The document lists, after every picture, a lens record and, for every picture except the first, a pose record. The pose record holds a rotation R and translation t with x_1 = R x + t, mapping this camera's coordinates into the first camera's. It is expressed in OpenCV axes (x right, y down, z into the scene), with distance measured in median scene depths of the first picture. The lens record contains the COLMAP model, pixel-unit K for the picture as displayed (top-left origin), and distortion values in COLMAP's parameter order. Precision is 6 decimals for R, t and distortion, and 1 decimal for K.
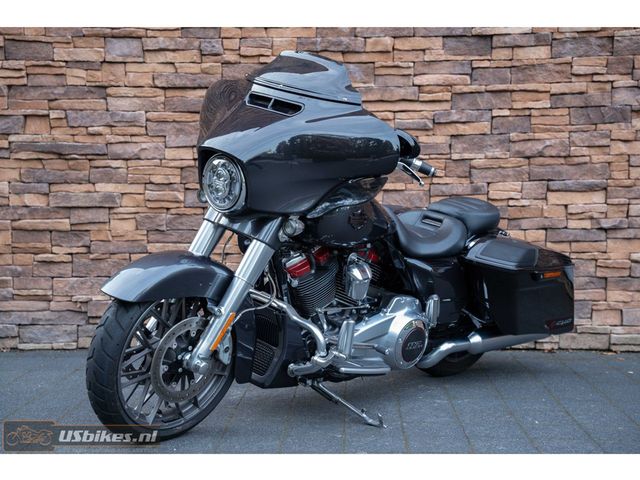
lens RADIAL K [[1051.2, 0, 326.6], [0, 1051.2, 253.7], [0, 0, 1]] dist [0.212082, 0.000000]
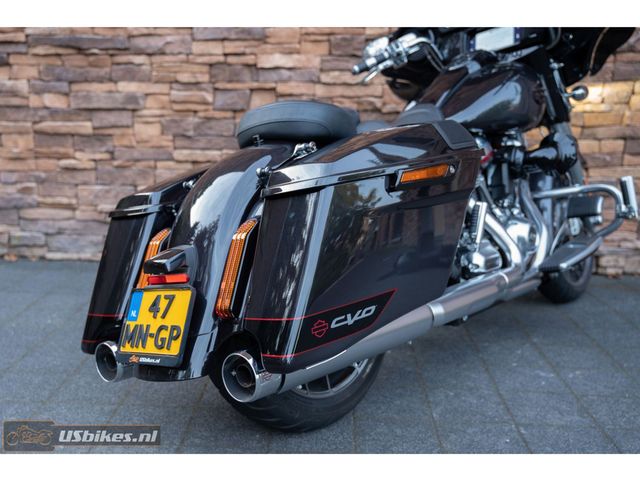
lens RADIAL K [[709.2, 0, 267.0], [0, 709.2, 275.9], [0, 0, 1]] dist [0.014896, 0.000000]
pose [[0.997516, 0.025698, -0.065588, -0.045799], [-0.013173, 0.982709, 0.184686, -0.017261], [0.069200, -0.183363, 0.980607, 0.383699]]
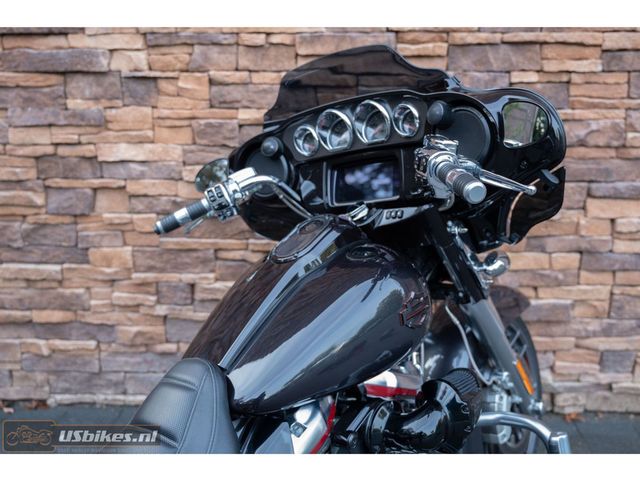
lens RADIAL K [[625.2, 0, 352.5], [0, 625.2, 194.2], [0, 0, 1]] dist [-0.042093, 0.000000]
pose [[0.999974, 0.006801, -0.002255, 0.062223], [-0.006331, 0.986041, 0.166384, -0.124056], [0.003356, -0.166366, 0.986058, 0.615741]]
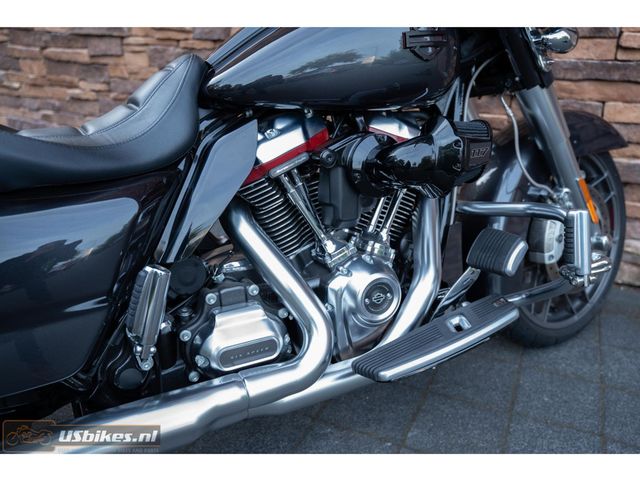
lens RADIAL K [[533.5, 0, 350.7], [0, 533.5, 258.1], [0, 0, 1]] dist [-0.076870, 0.086135]
pose [[0.933314, 0.172955, -0.314663, 0.125743], [-0.047136, 0.927778, 0.370144, -0.043434], [0.355955, -0.330628, 0.874060, 0.650099]]
